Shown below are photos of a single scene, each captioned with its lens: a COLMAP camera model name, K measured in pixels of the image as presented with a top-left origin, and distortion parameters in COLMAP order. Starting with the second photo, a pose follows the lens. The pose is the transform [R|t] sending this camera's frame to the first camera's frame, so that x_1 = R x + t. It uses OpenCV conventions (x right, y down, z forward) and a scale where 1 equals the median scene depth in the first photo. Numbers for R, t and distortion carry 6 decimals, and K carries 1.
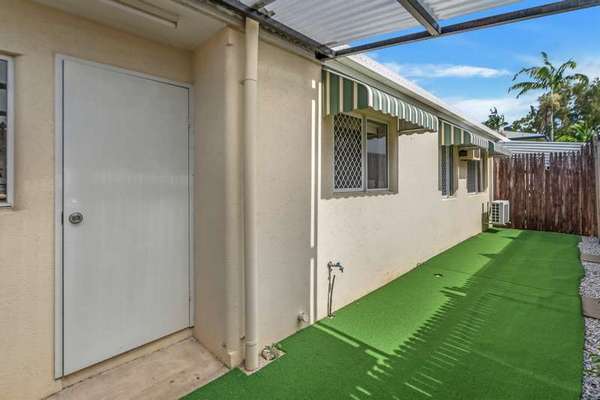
lens RADIAL K [[277.3, 0, 300.2], [0, 277.3, 178.2], [0, 0, 1]] dist [0.000428, 0.000632]
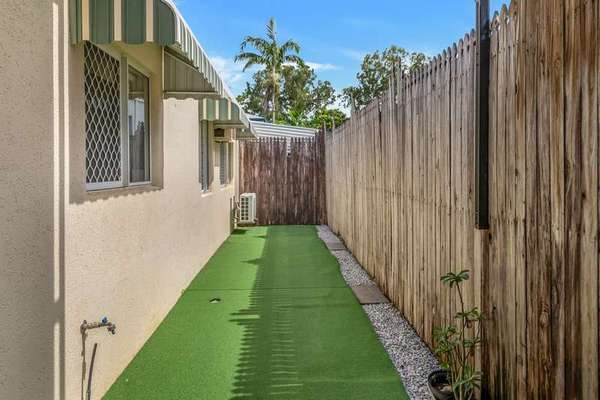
lens RADIAL K [[415.0, 0, 300.0], [0, 415.0, 174.2], [0, 0, 1]] dist [0.002137, -0.000466]
pose [[0.677030, -0.016084, 0.735779, -0.084451], [0.004058, 0.999828, 0.018122, 0.003342], [-0.735944, -0.009284, 0.676979, 0.071409]]
